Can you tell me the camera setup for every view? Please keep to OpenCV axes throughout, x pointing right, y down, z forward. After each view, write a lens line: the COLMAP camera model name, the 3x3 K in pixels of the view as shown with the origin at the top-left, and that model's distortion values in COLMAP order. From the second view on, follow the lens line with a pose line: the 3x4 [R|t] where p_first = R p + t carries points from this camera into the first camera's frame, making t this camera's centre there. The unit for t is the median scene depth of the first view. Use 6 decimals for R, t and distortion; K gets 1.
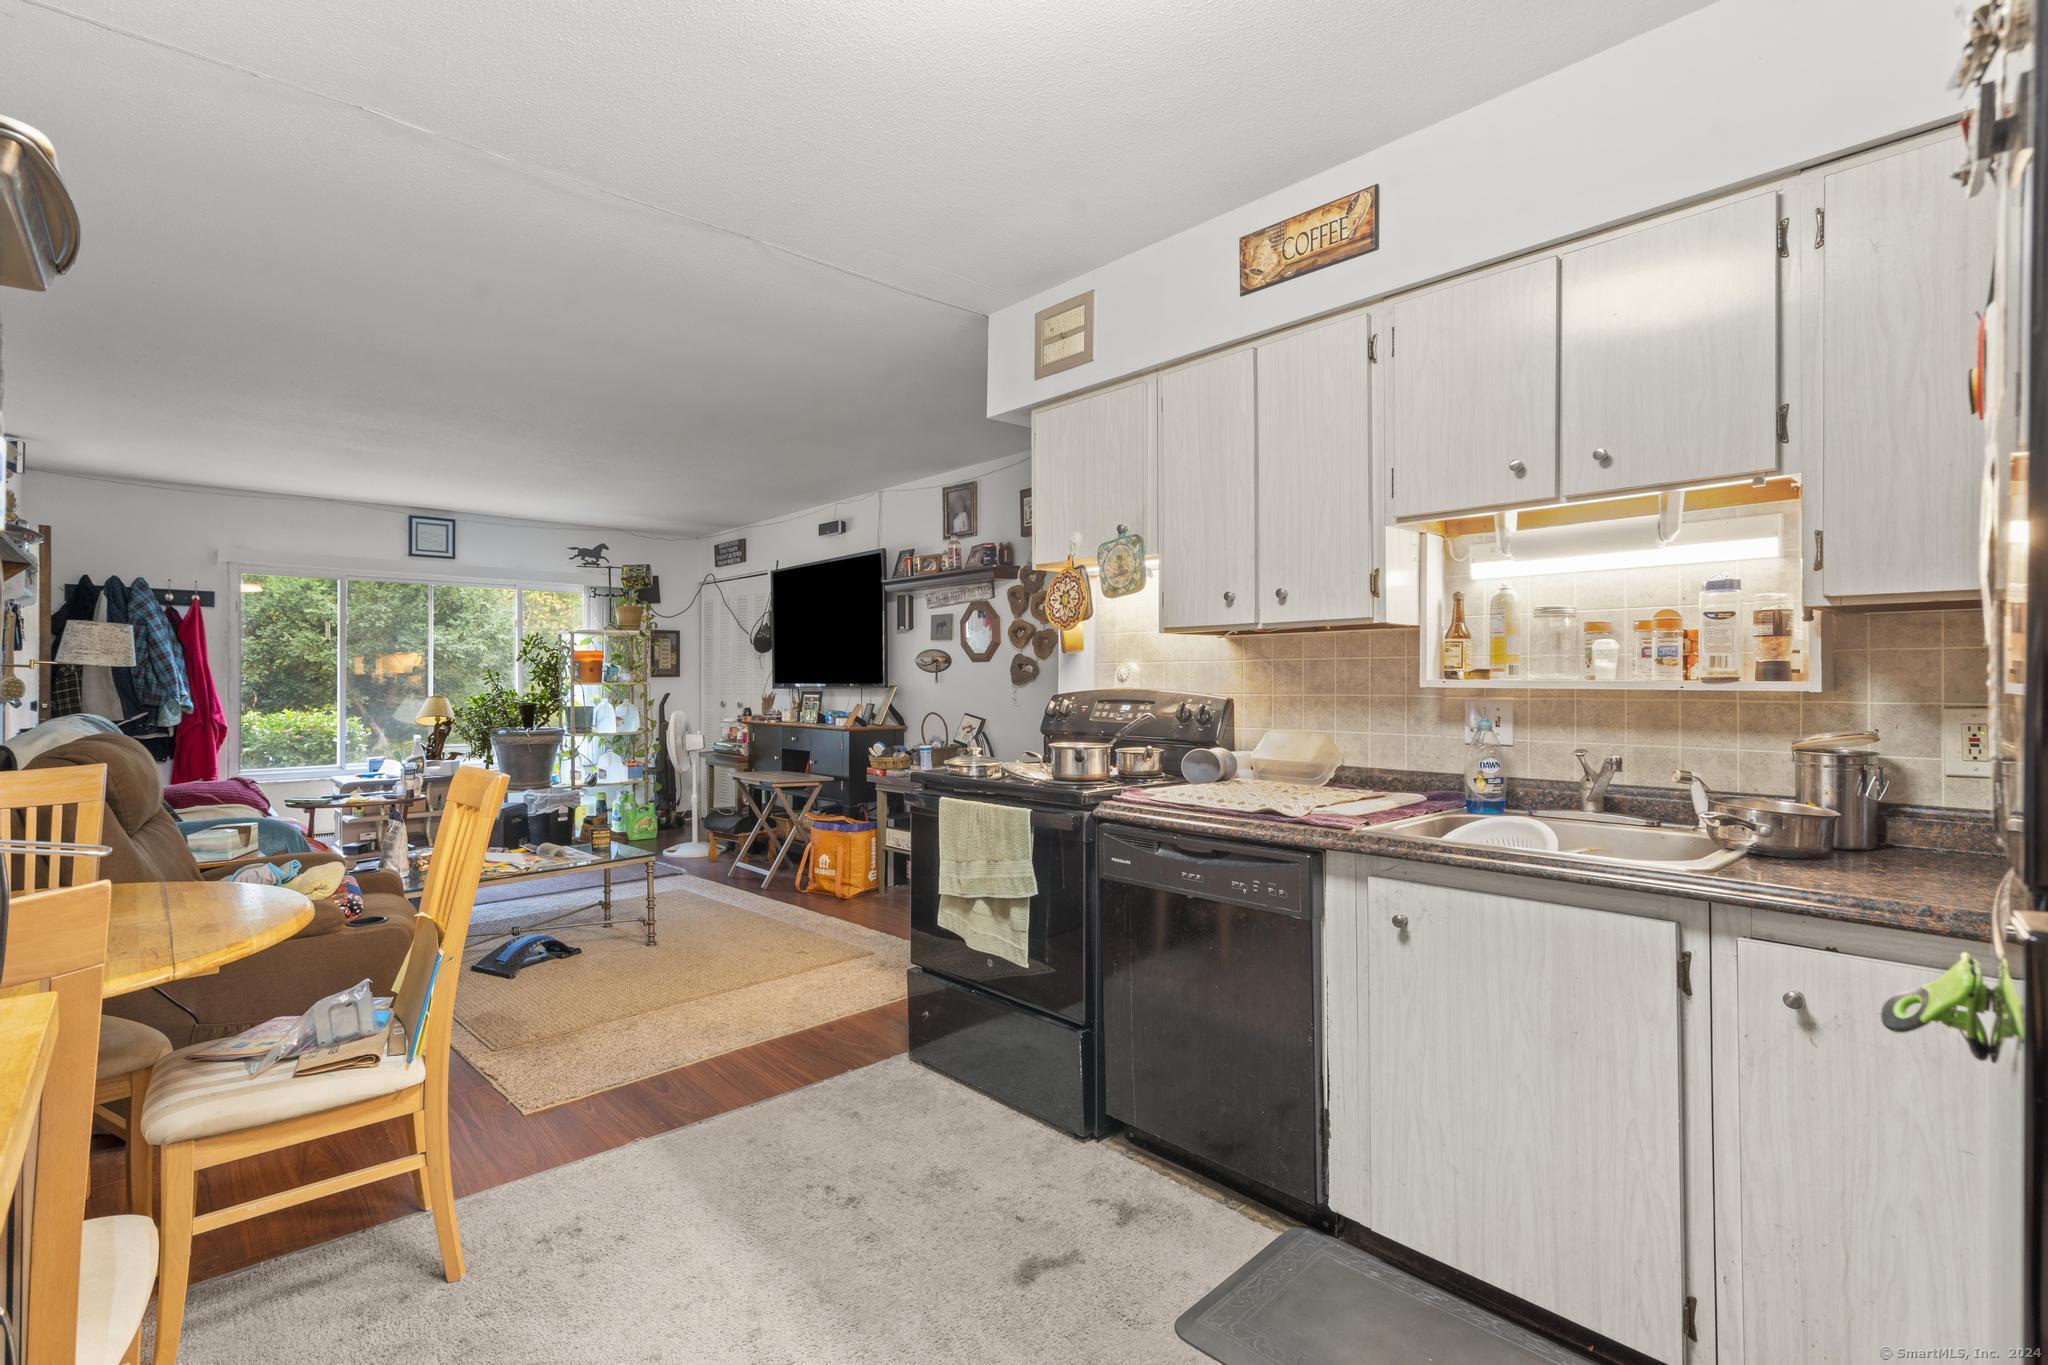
lens RADIAL K [[967.8, 0, 1013.1], [0, 967.8, 677.6], [0, 0, 1]] dist [-0.001264, 0.003124]
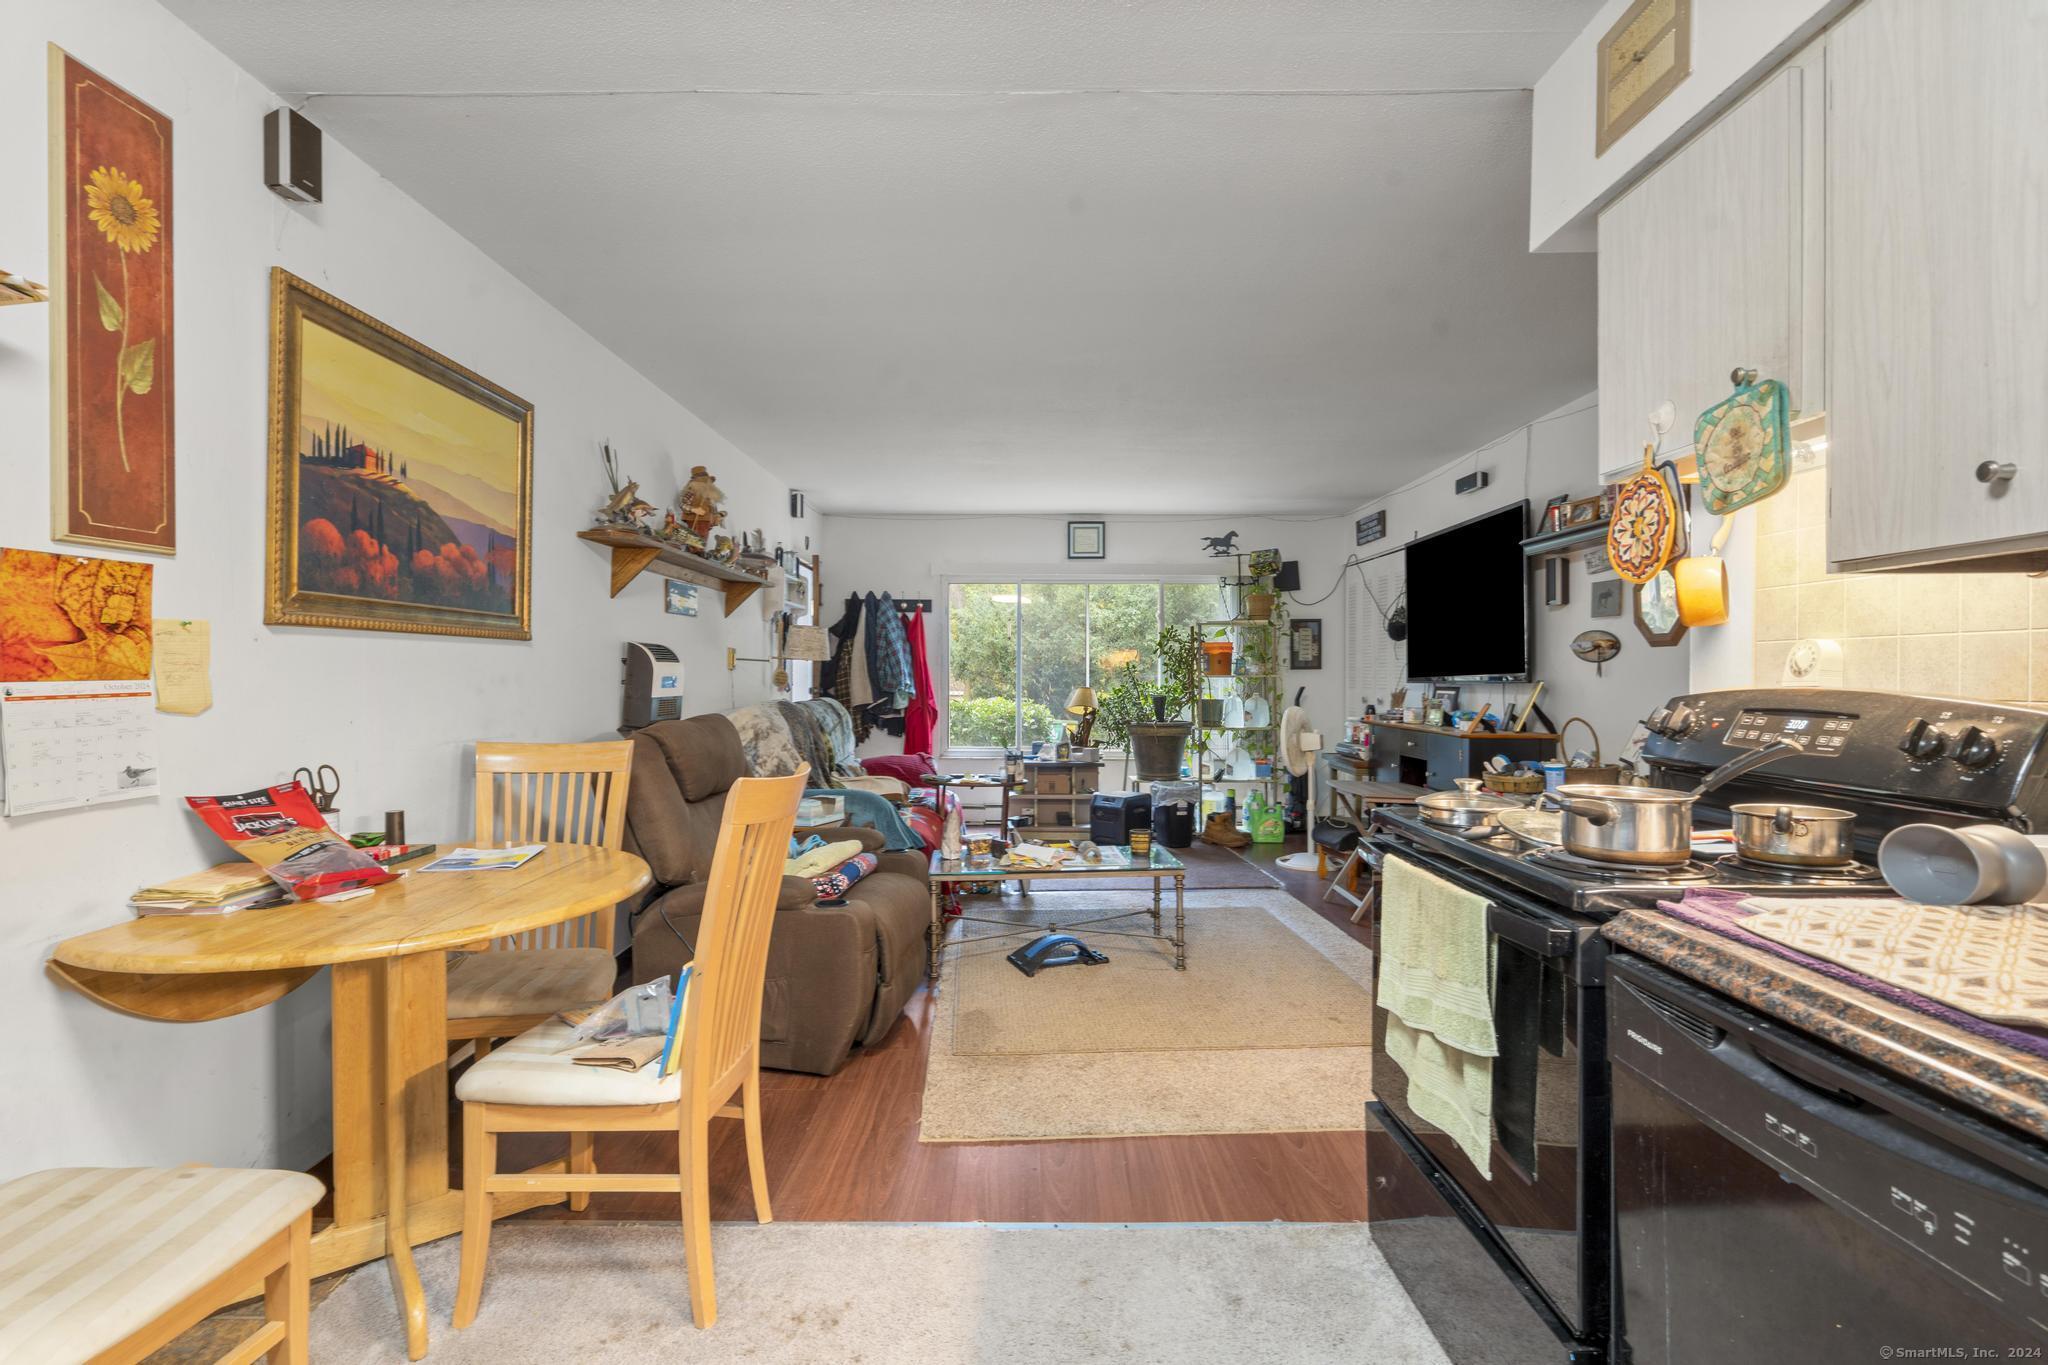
lens RADIAL K [[967.8, 0, 1013.4], [0, 967.8, 674.4], [0, 0, 1]] dist [-0.001264, 0.003124]
pose [[0.736706, 0.002754, -0.676207, 0.089242], [-0.000405, 0.999993, 0.003632, 0.001261], [0.676213, -0.002402, 0.736702, 0.184454]]
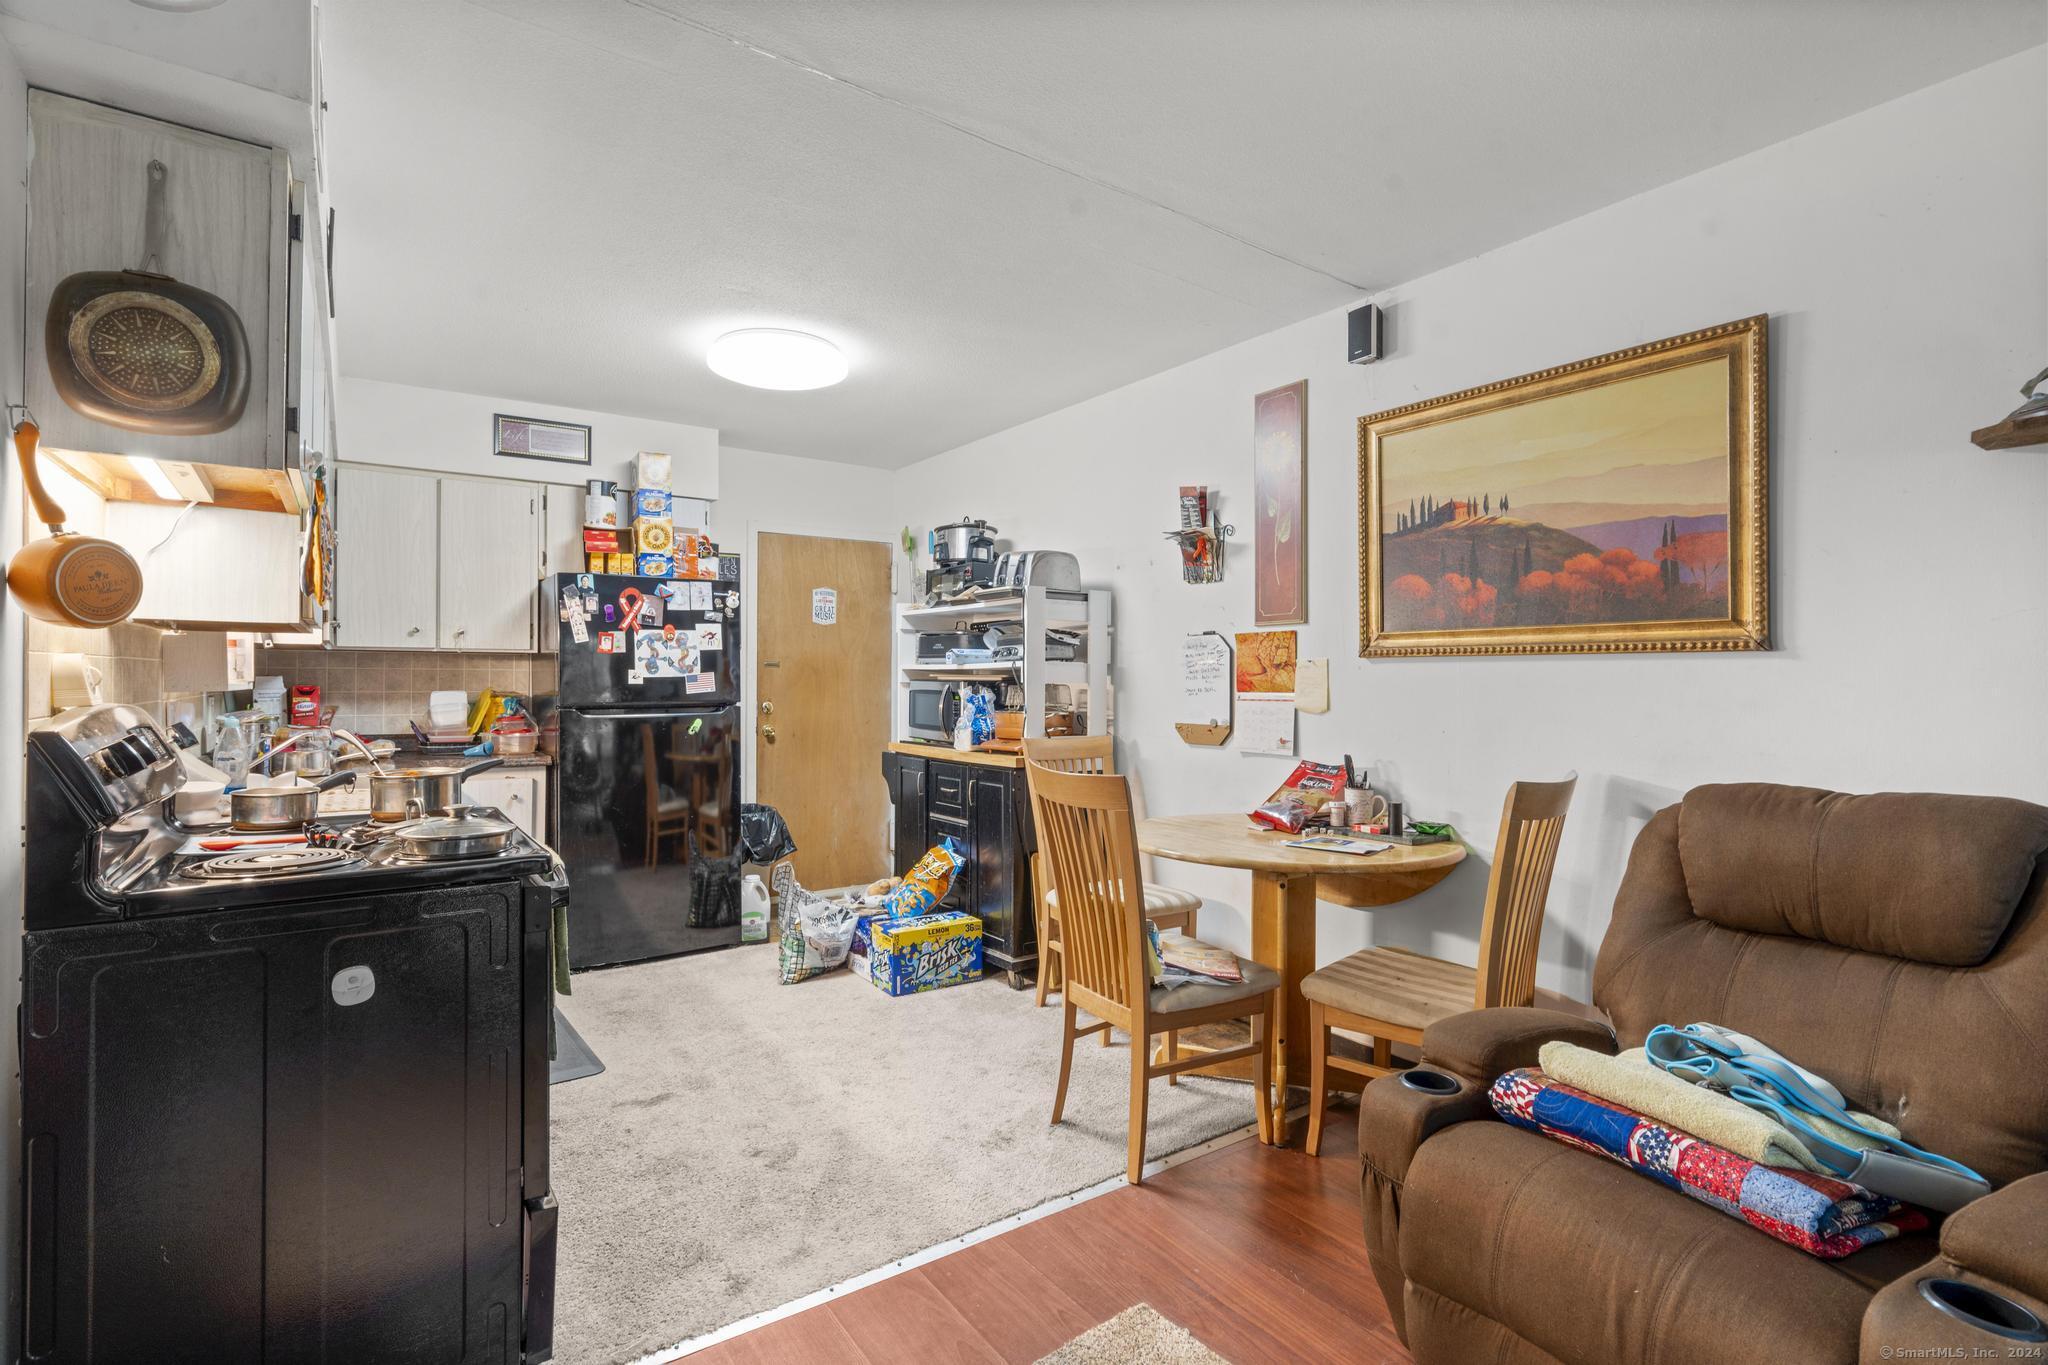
lens RADIAL K [[967.8, 0, 1028.1], [0, 967.8, 679.4], [0, 0, 1]] dist [-0.001264, 0.003124]
pose [[-0.993139, -0.005030, 0.116831, -0.243737], [-0.005271, 0.999985, -0.001757, -0.002024], [-0.116820, -0.002360, -0.993150, 0.831340]]
